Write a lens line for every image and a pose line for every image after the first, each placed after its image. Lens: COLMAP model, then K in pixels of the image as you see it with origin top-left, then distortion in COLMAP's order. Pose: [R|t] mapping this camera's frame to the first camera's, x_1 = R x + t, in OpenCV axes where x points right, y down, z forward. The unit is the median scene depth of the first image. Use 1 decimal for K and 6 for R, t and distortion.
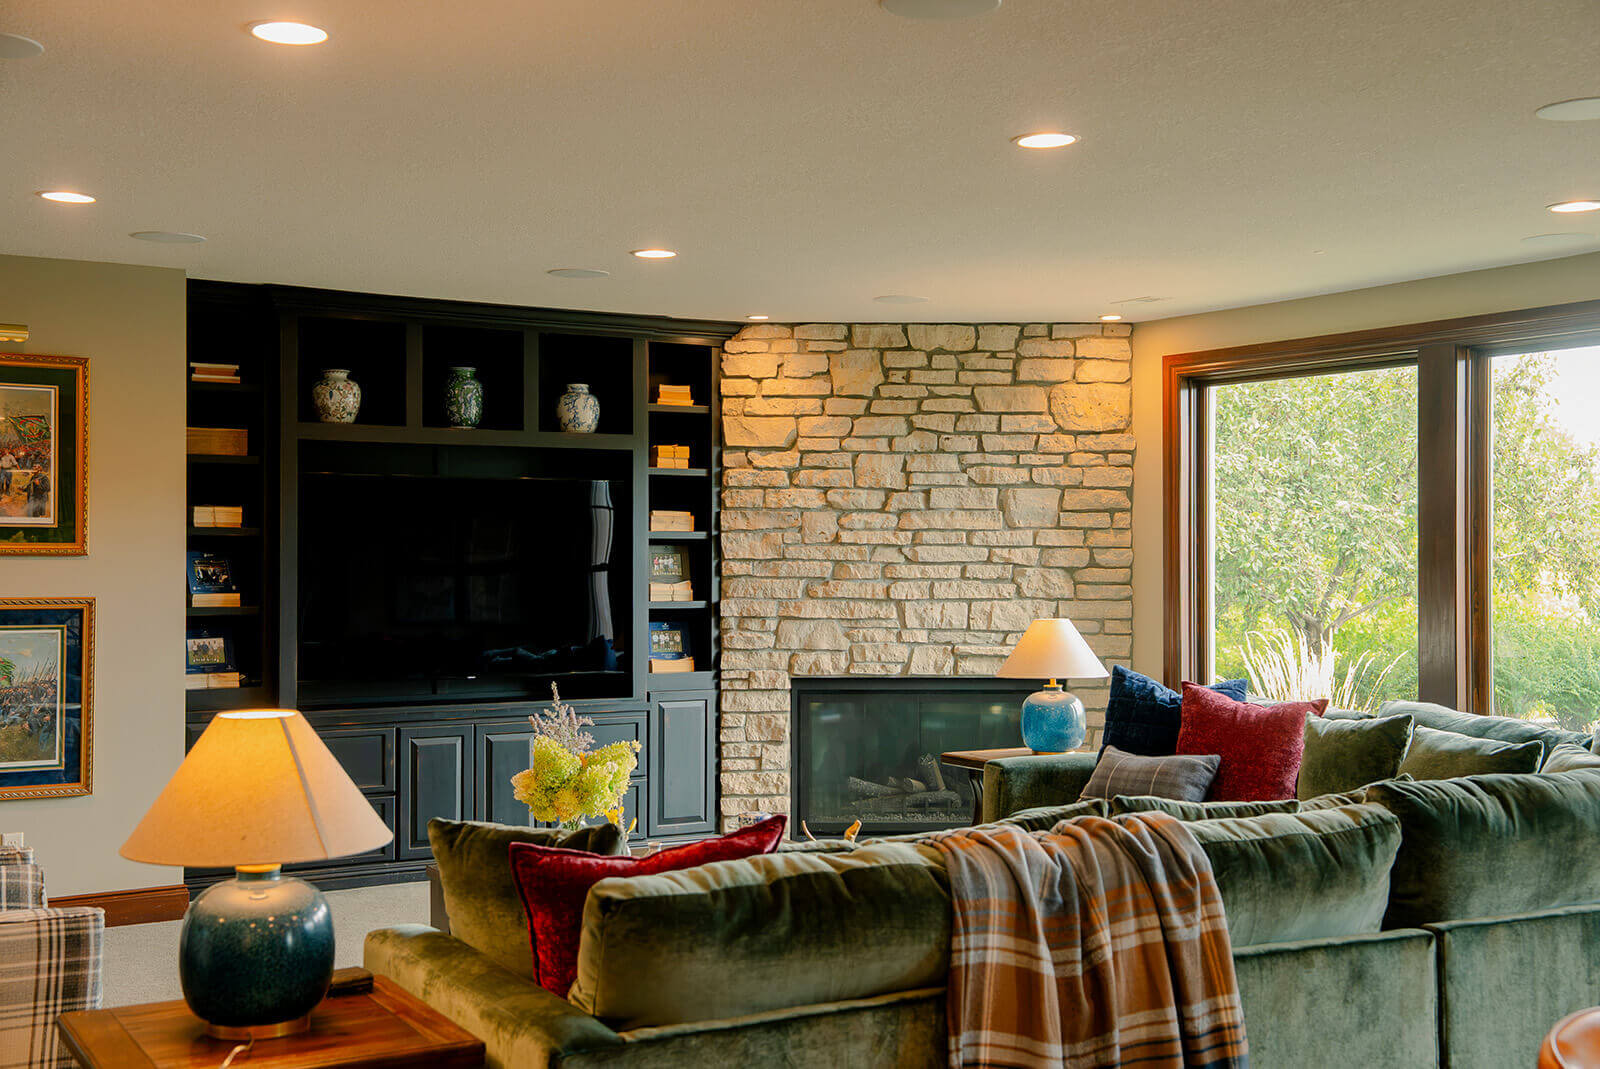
lens RADIAL K [[1978.4, 0, 804.1], [0, 1978.4, 566.6], [0, 0, 1]] dist [0.109167, -0.016477]
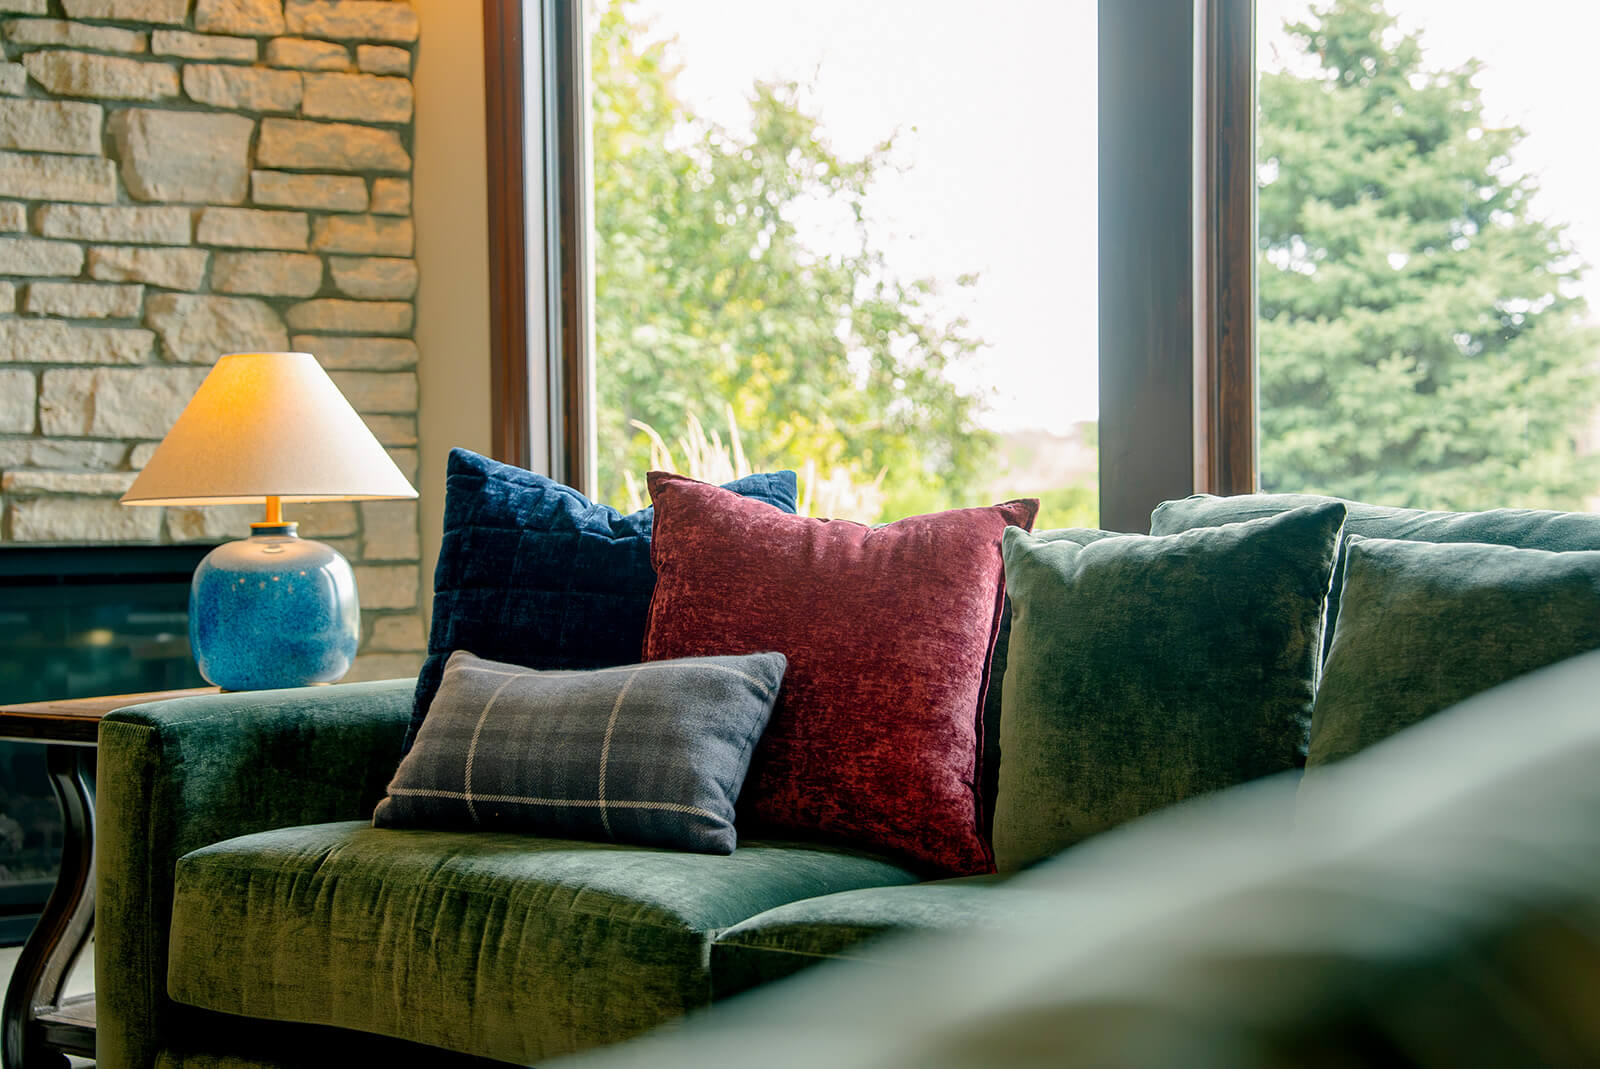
lens RADIAL K [[2413.9, 0, 800.0], [0, 2413.9, 534.5], [0, 0, 1]] dist [0.202536, -0.005299]
pose [[0.924960, -0.012613, 0.379855, 0.033059], [0.012829, 0.999916, 0.001962, 0.054651], [-0.379848, 0.003058, 0.925044, 0.445472]]
